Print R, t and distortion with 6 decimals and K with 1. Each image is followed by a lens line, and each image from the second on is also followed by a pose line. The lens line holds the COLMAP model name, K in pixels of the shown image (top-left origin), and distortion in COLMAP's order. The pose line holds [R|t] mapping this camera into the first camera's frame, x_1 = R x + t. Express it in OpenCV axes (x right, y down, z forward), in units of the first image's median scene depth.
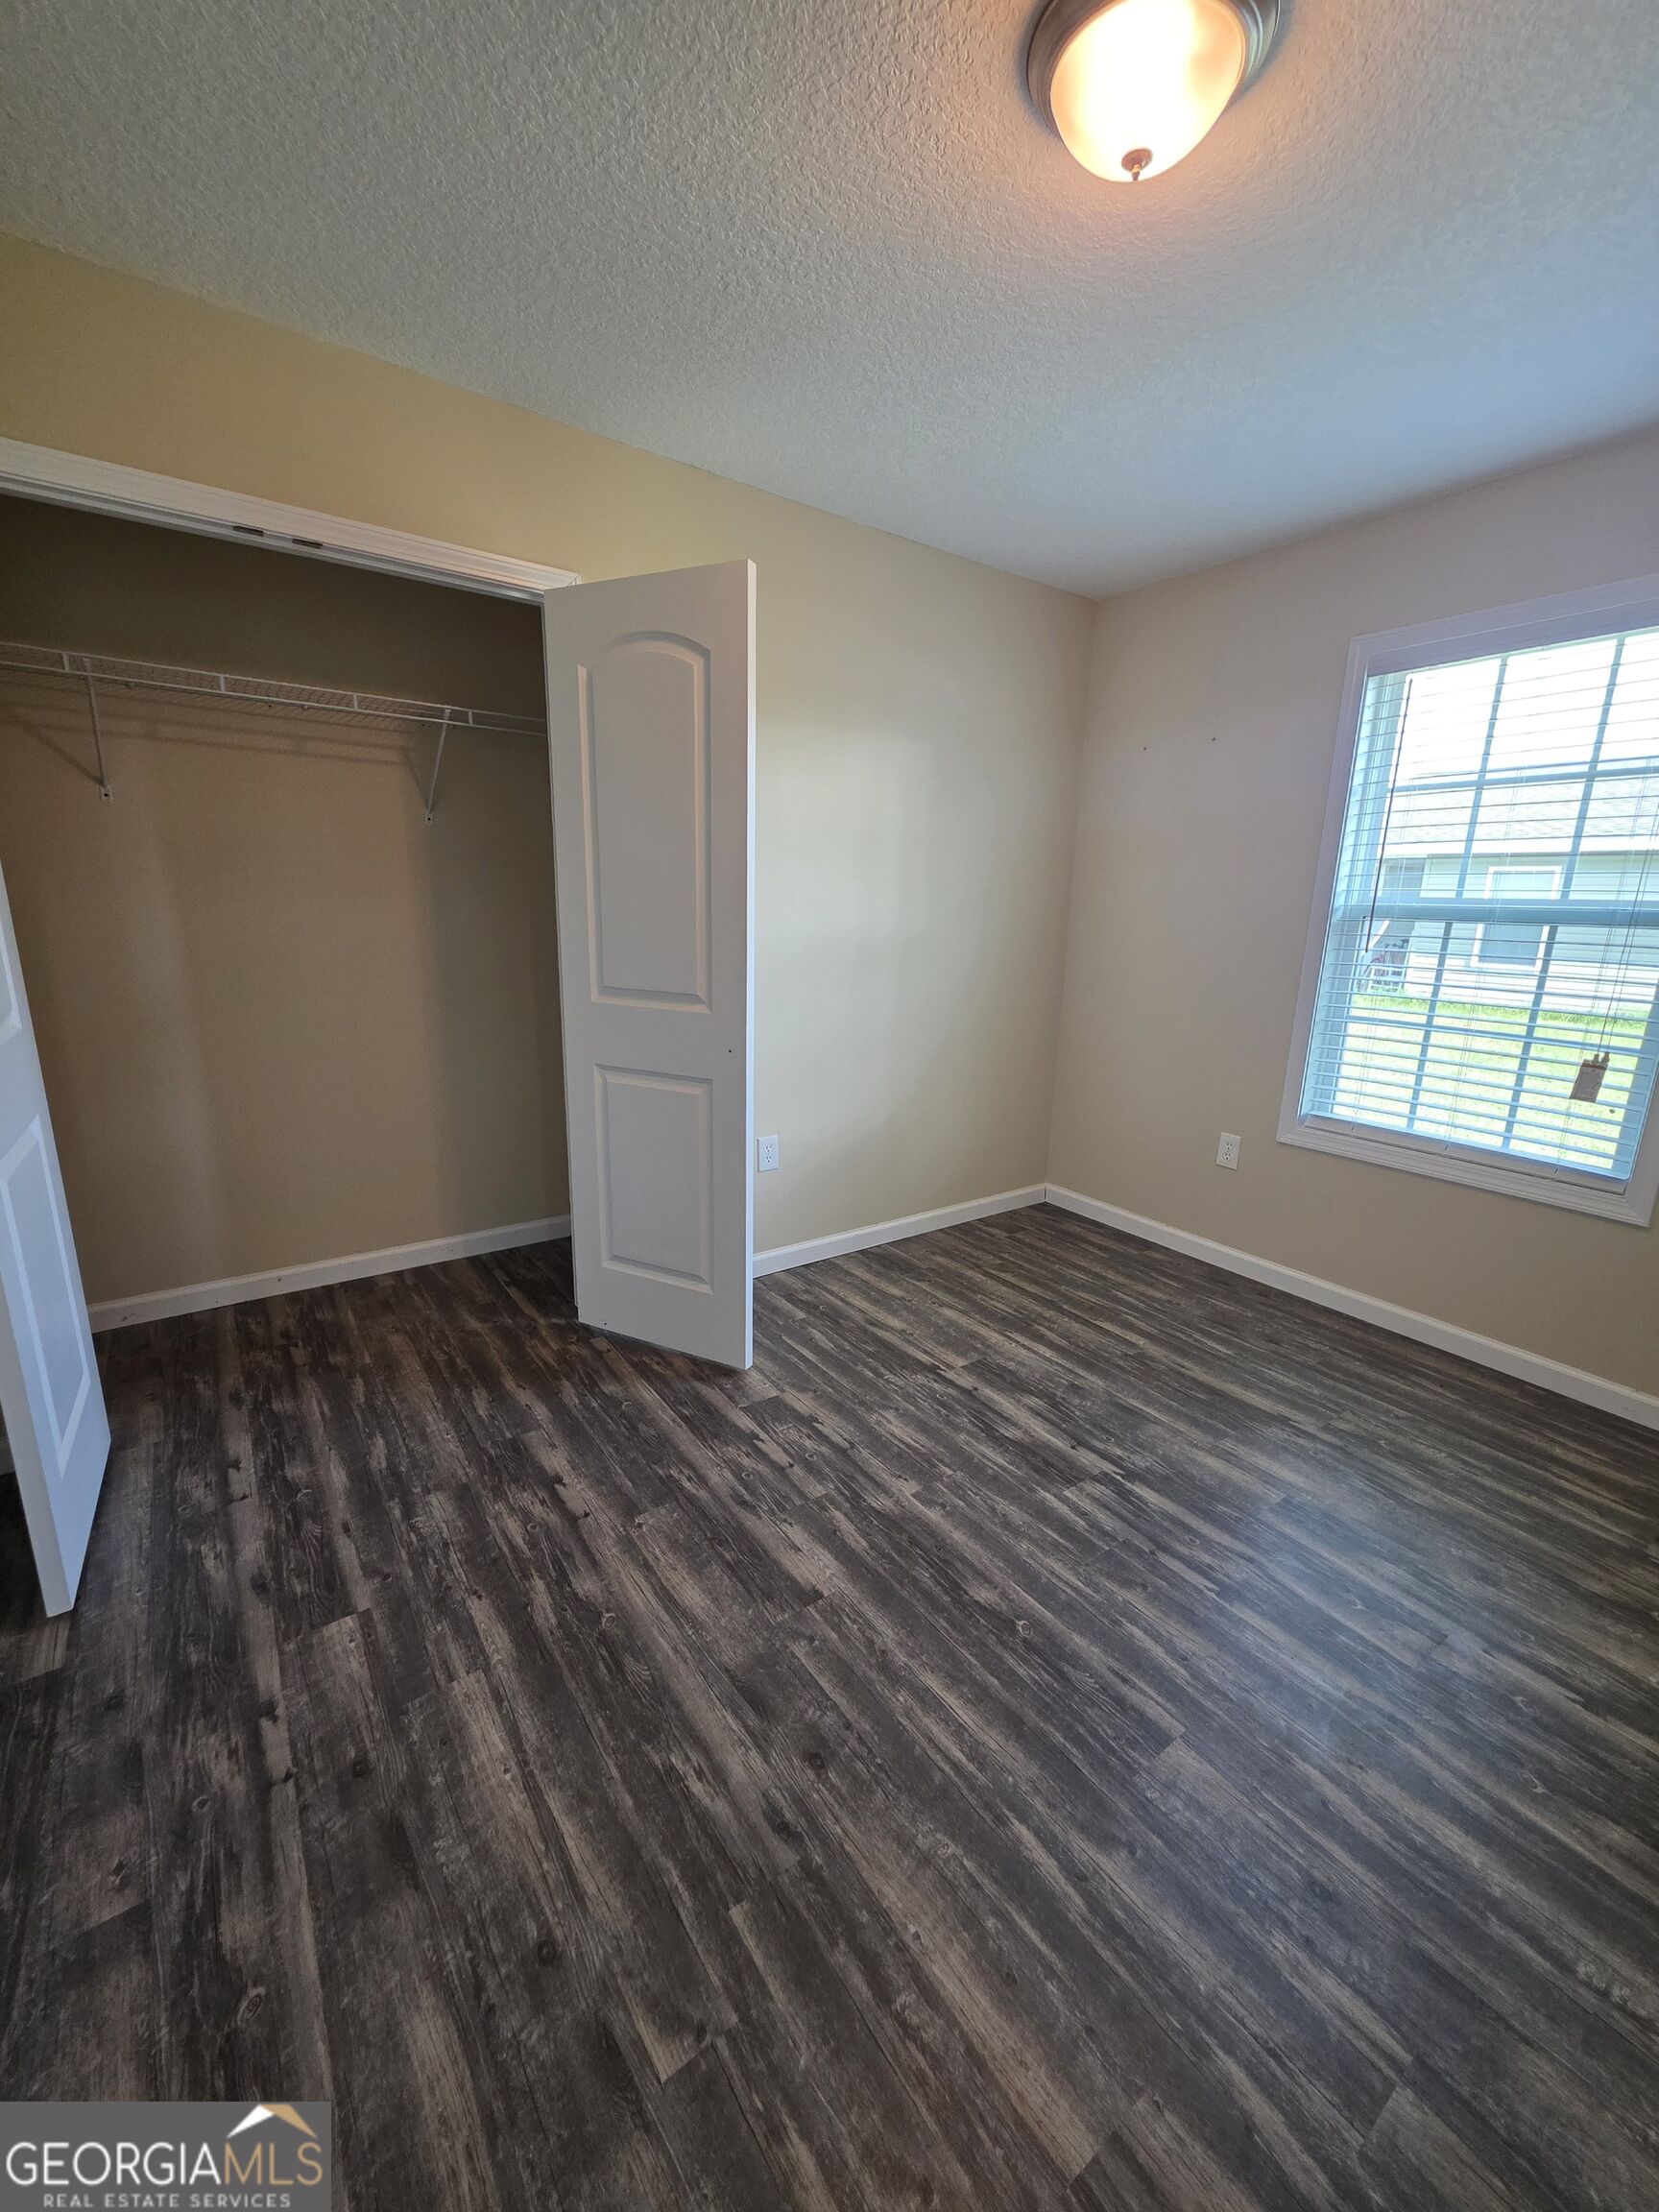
lens RADIAL K [[861.6, 0, 840.9], [0, 861.6, 1083.5], [0, 0, 1]] dist [0.001384, 0.000507]
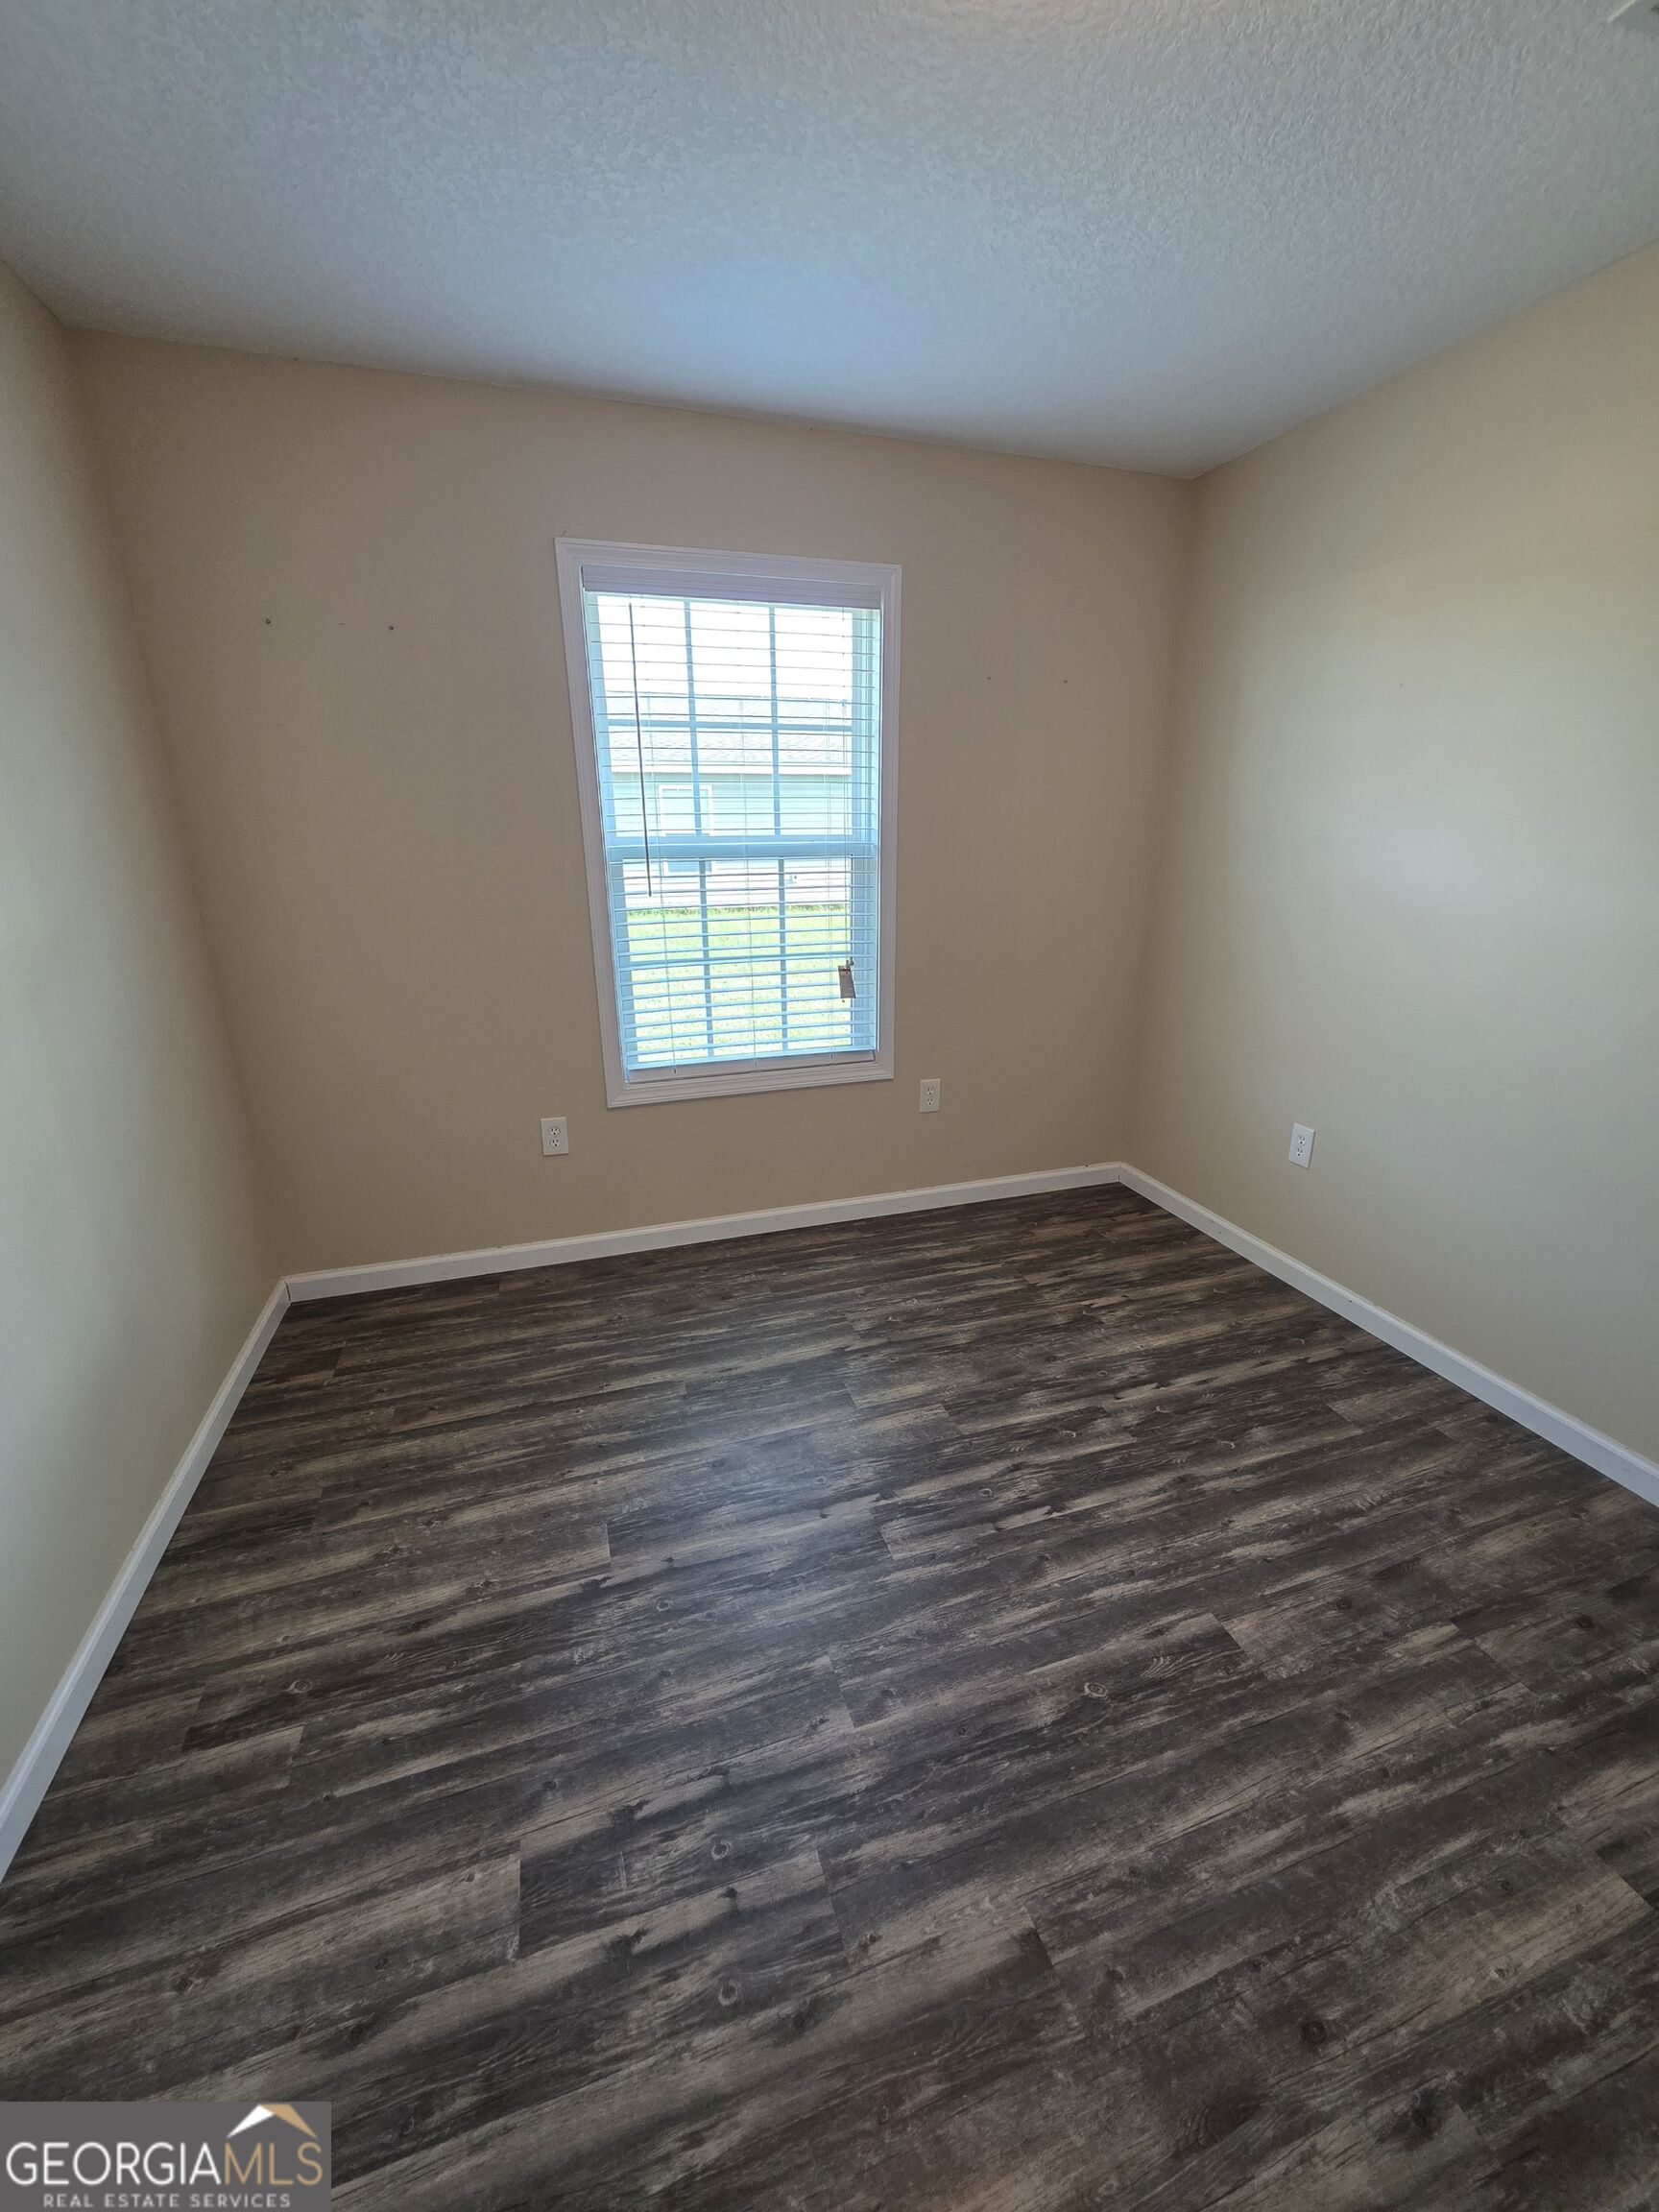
lens RADIAL K [[861.6, 0, 875.3], [0, 861.6, 1101.1], [0, 0, 1]] dist [0.001384, 0.000507]
pose [[0.318998, -0.316231, 0.893442, -0.486675], [0.216220, 0.942115, 0.256259, -0.245685], [-0.922762, 0.111434, 0.368909, 0.814883]]
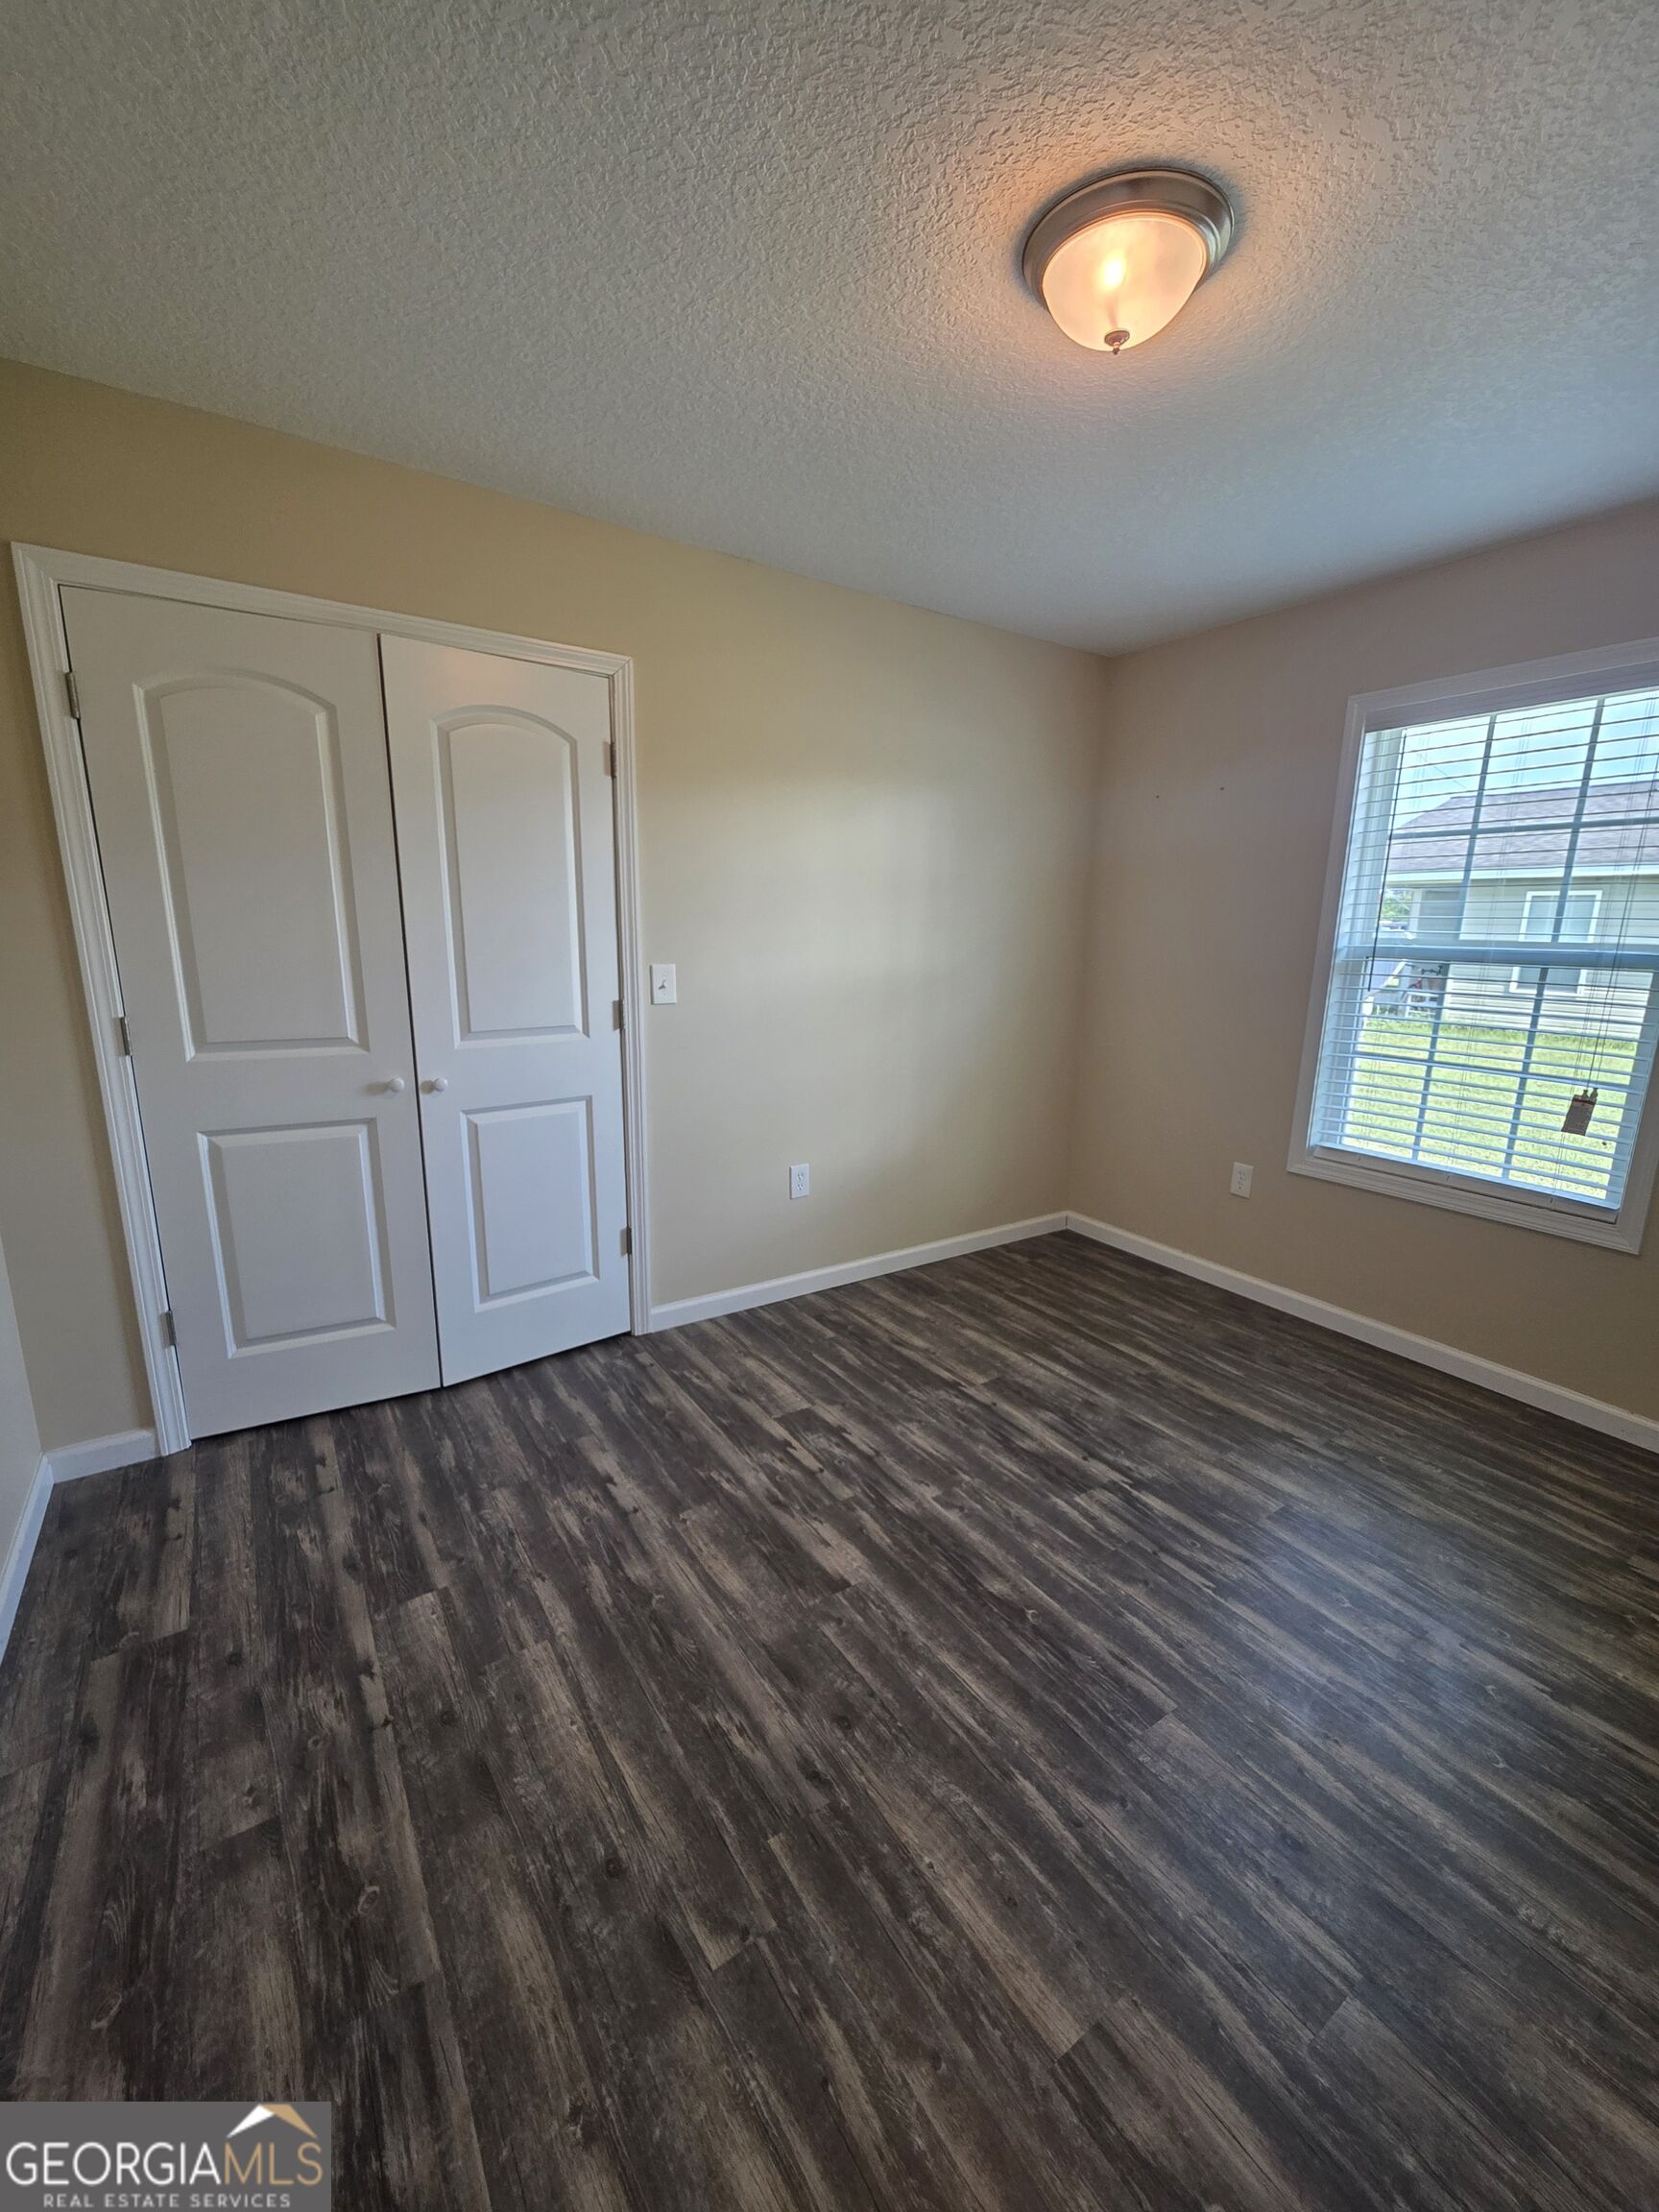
lens RADIAL K [[861.6, 0, 845.7], [0, 861.6, 1088.0], [0, 0, 1]] dist [0.001384, 0.000507]
pose [[0.999587, 0.000001, -0.028731, 0.005203], [-0.000758, 0.999653, -0.026327, -0.012232], [0.028721, 0.026338, 0.999240, -0.123402]]
